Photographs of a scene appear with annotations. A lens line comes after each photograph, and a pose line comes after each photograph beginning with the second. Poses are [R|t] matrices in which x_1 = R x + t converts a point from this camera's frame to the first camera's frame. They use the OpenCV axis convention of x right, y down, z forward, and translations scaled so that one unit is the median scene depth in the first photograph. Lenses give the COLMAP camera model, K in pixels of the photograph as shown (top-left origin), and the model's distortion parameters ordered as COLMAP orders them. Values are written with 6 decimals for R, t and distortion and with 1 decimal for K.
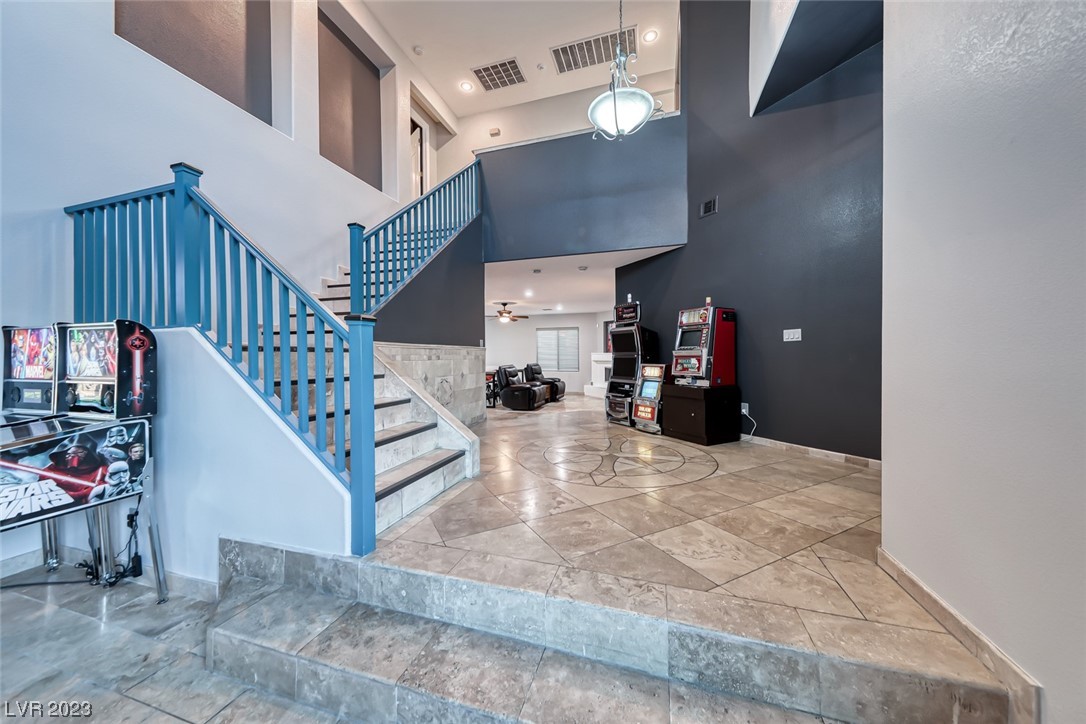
lens RADIAL K [[376.6, 0, 539.8], [0, 376.6, 359.3], [0, 0, 1]] dist [0.000278, 0.000006]
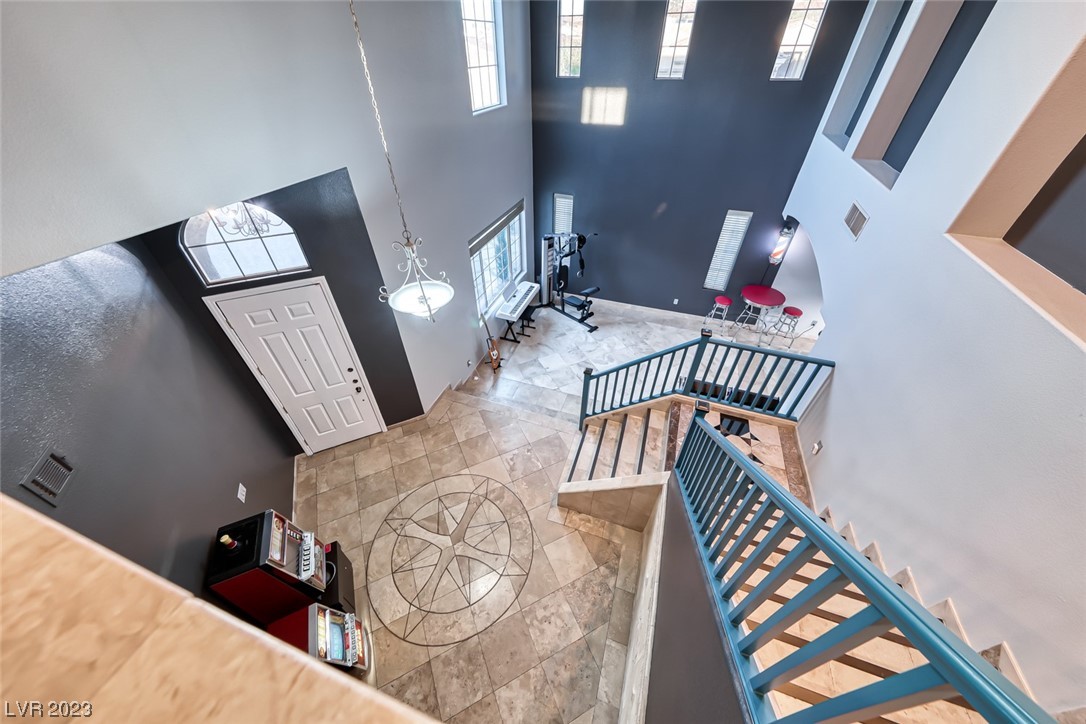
lens RADIAL K [[376.6, 0, 543.5], [0, 376.6, 363.0], [0, 0, 1]] dist [0.000278, 0.000006]
pose [[-0.999290, -0.020121, 0.031846, -0.149133], [0.005337, 0.761233, 0.648457, -1.162514], [-0.037290, 0.648167, -0.760585, 1.848593]]
